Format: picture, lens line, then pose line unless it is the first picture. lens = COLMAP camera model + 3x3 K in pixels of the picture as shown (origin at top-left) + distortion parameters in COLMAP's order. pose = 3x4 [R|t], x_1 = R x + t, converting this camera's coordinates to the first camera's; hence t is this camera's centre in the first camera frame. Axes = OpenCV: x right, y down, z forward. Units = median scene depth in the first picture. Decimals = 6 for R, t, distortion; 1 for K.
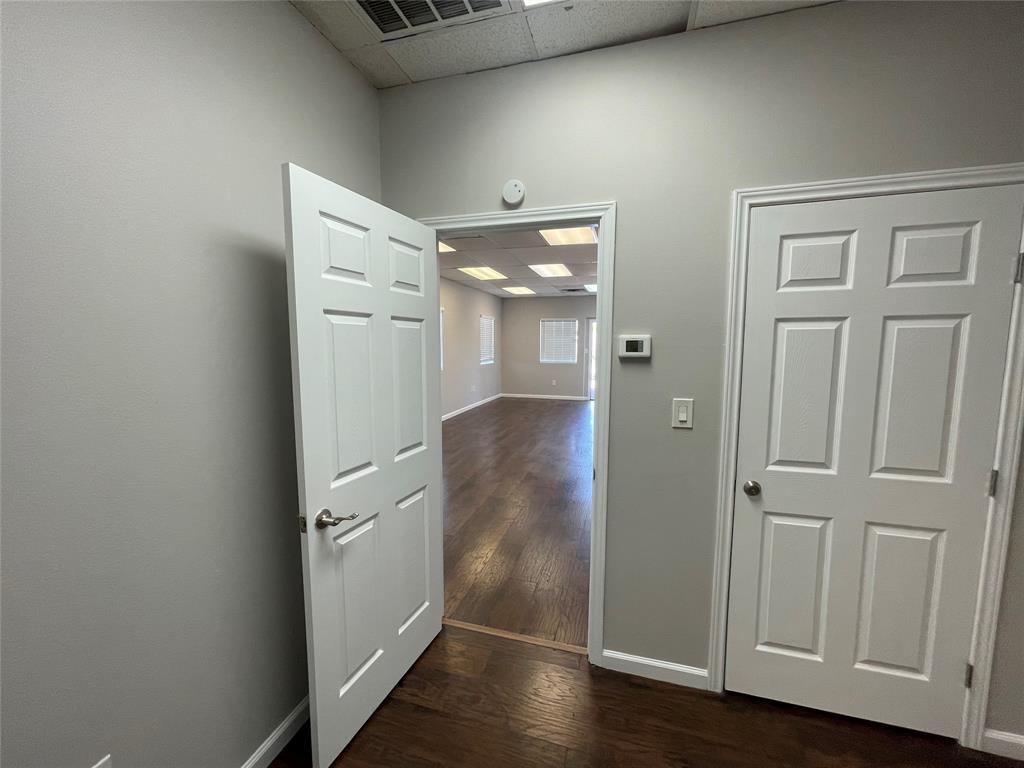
lens RADIAL K [[413.2, 0, 508.7], [0, 413.2, 386.7], [0, 0, 1]] dist [-0.001668, -0.000079]
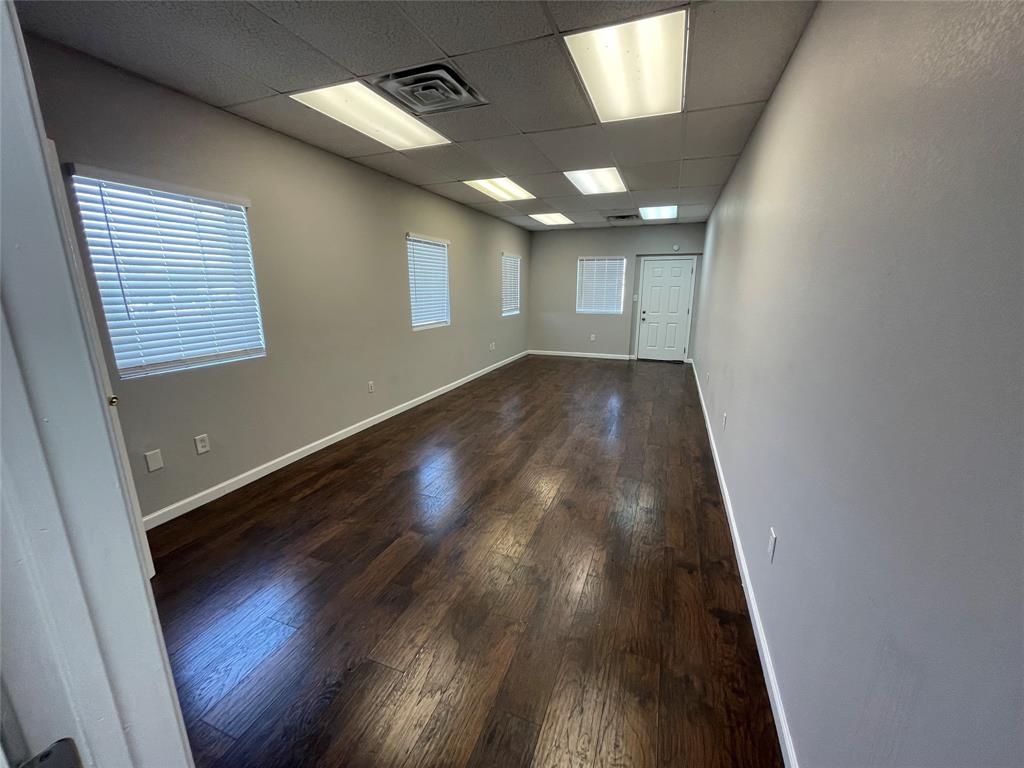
lens RADIAL K [[413.2, 0, 508.7], [0, 413.2, 386.7], [0, 0, 1]] dist [-0.001668, -0.000079]
pose [[0.996729, 0.014041, -0.079593, 0.055495], [-0.003677, 0.991652, 0.128887, -0.105084], [0.080738, -0.128173, 0.988460, 0.951032]]
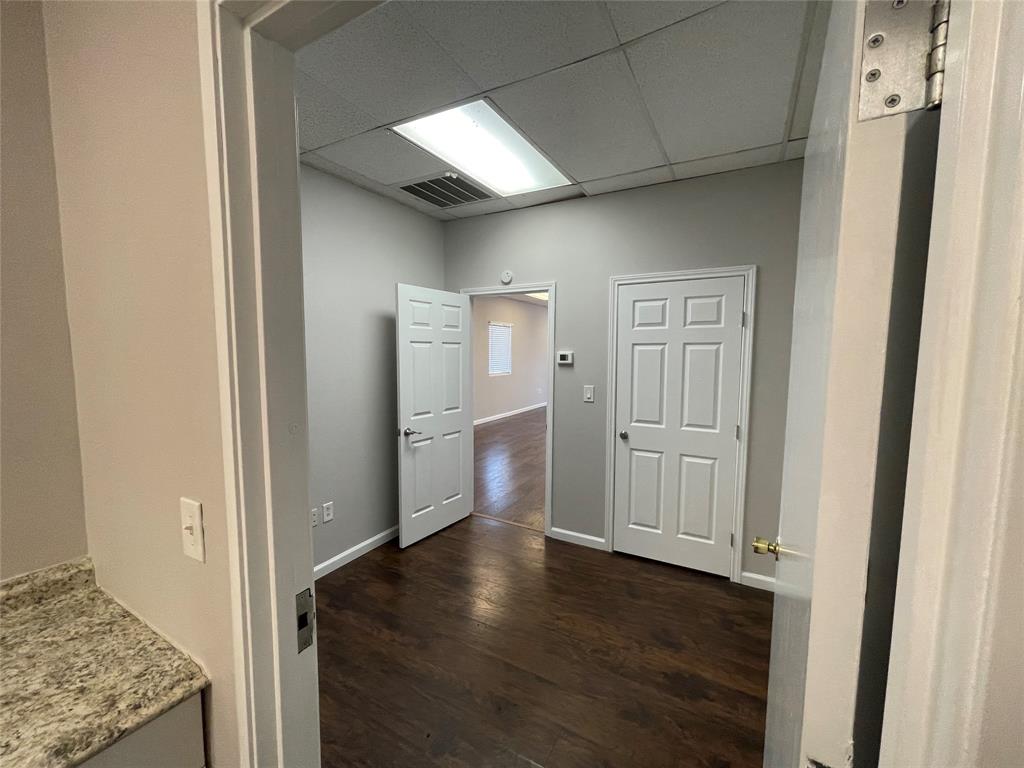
lens RADIAL K [[413.2, 0, 508.7], [0, 413.2, 386.7], [0, 0, 1]] dist [-0.001668, -0.000079]
pose [[0.973565, 0.022559, -0.227293, 0.482625], [-0.026851, 0.999514, -0.015808, 0.069933], [0.226826, 0.021494, 0.973698, -0.872741]]
